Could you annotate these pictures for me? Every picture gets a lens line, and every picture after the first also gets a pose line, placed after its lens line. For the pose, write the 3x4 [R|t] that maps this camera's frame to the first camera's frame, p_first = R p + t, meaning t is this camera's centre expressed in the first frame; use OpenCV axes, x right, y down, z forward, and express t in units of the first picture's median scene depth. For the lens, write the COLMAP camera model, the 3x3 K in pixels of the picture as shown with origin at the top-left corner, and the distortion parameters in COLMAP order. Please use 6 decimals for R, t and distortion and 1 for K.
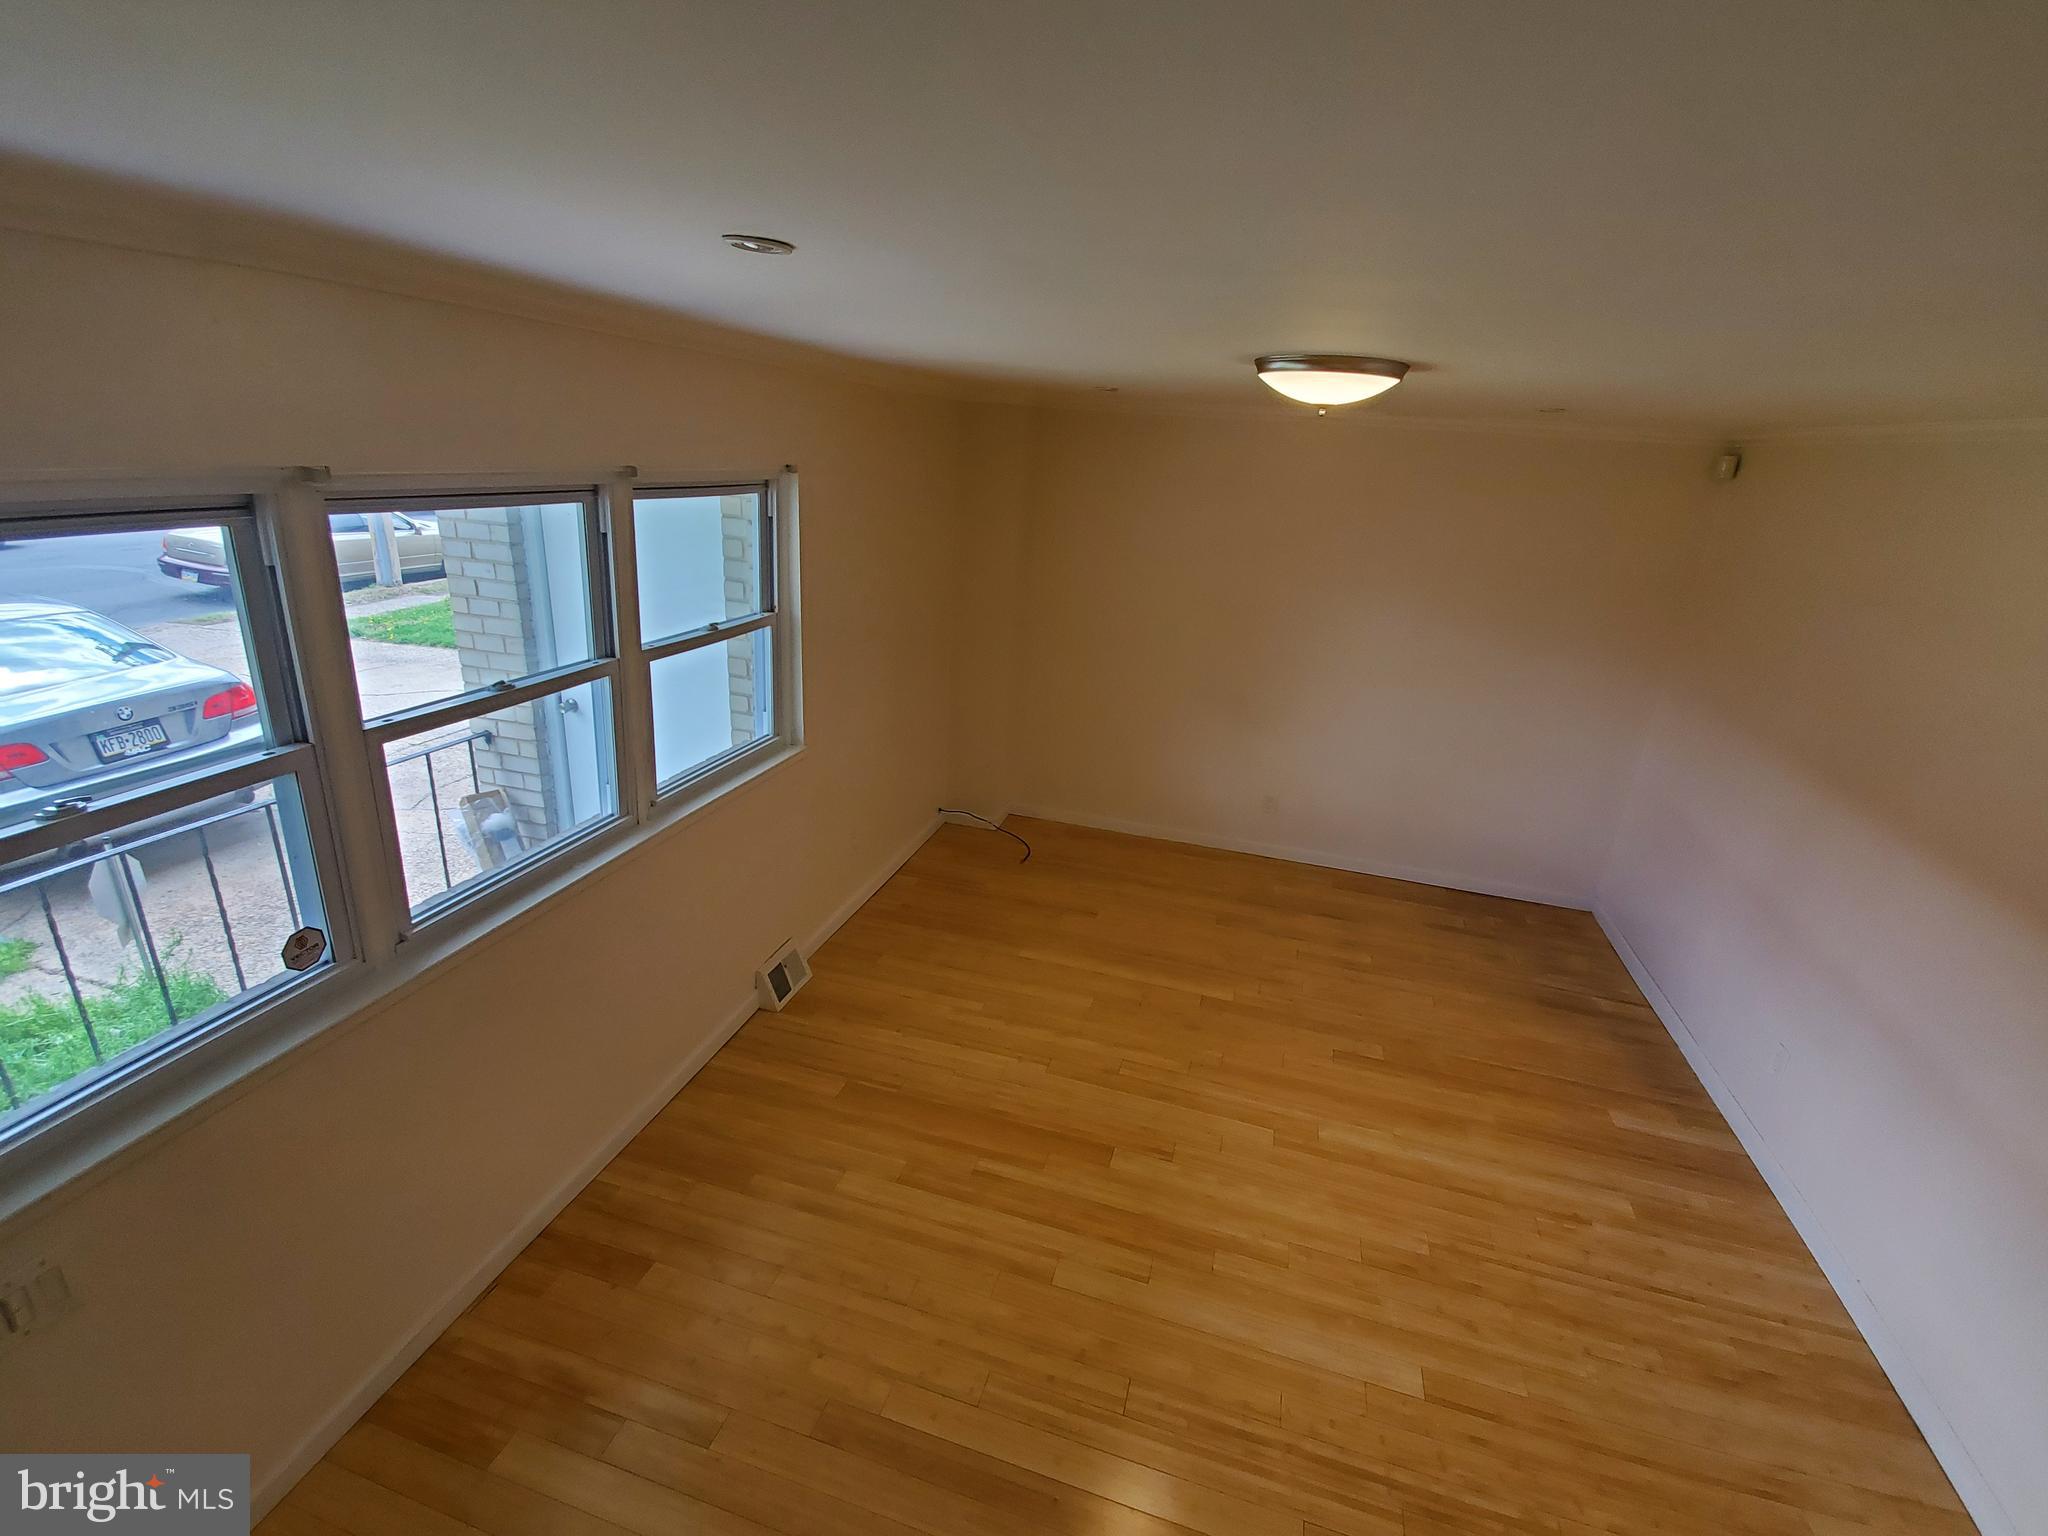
lens RADIAL K [[899.0, 0, 1076.7], [0, 899.0, 774.9], [0, 0, 1]] dist [-0.000864, -0.008134]
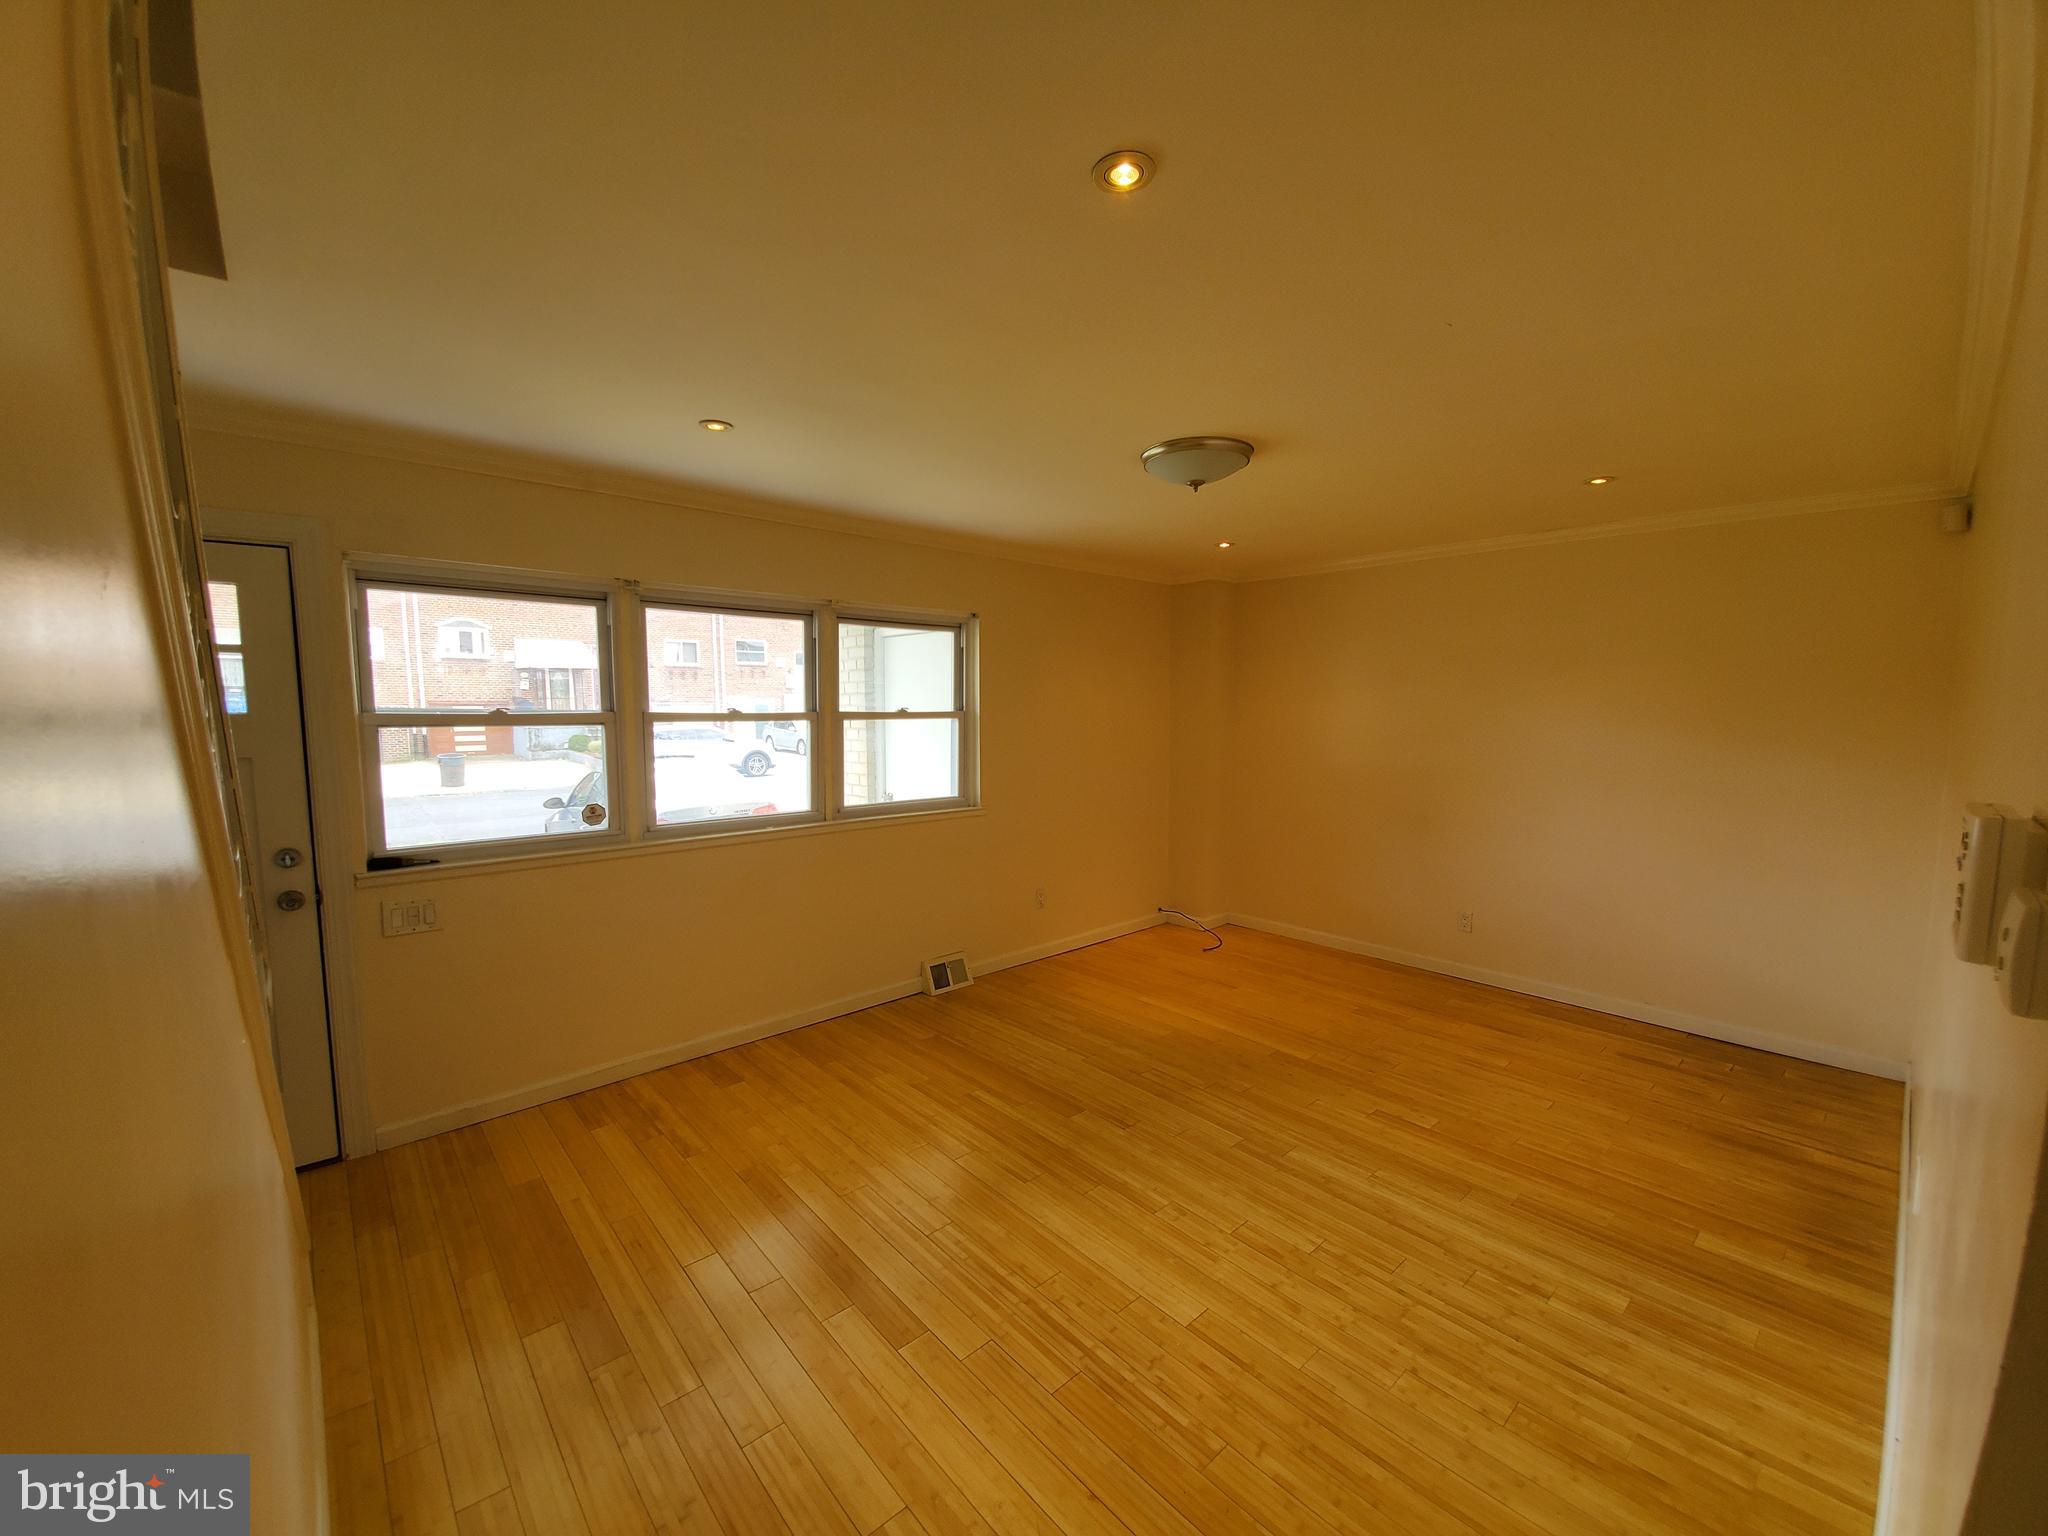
lens RADIAL K [[754.8, 0, 984.0], [0, 754.8, 766.1], [0, 0, 1]] dist [0.000764, -0.008344]
pose [[0.853493, -0.008112, -0.521040, 0.471820], [-0.108816, 0.975062, -0.193426, 0.197923], [0.509616, 0.221785, 0.831326, 0.027628]]
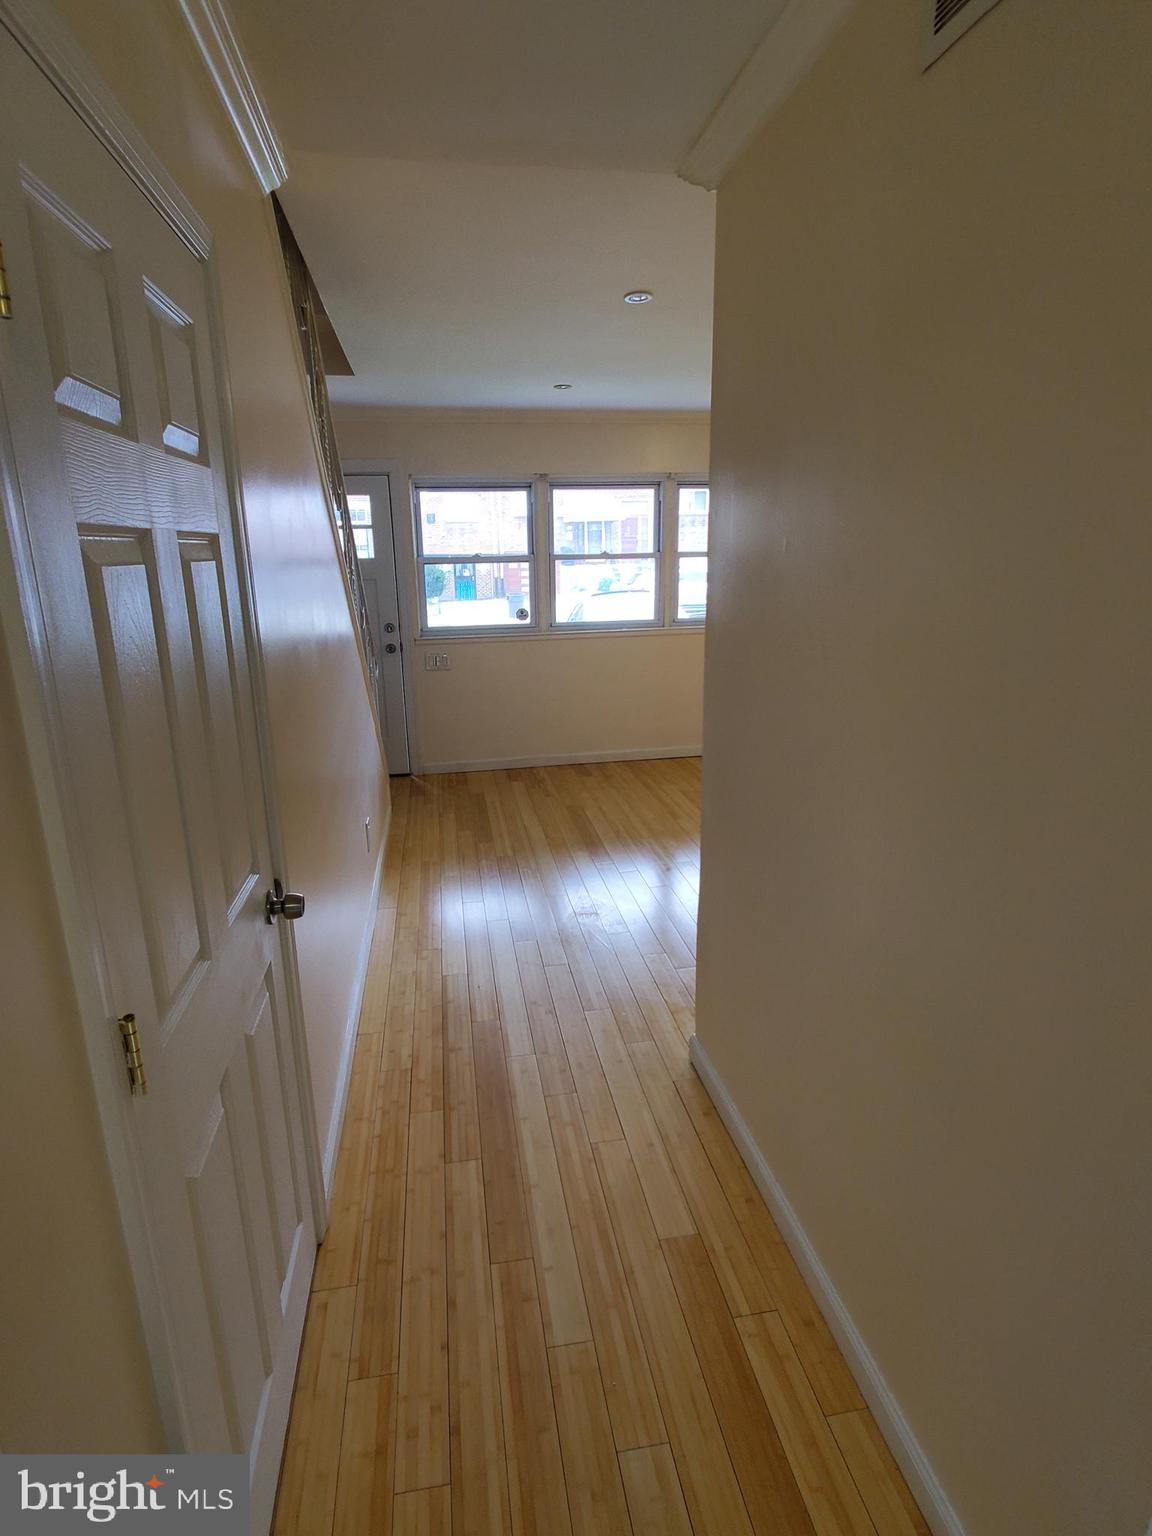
lens RADIAL K [[674.3, 0, 532.2], [0, 674.3, 695.1], [0, 0, 1]] dist [-0.000864, -0.008134]
pose [[0.433421, 0.129893, -0.891781, 1.007038], [-0.218199, 0.975240, 0.036001, 0.251307], [0.874377, 0.178983, 0.451032, -0.050509]]
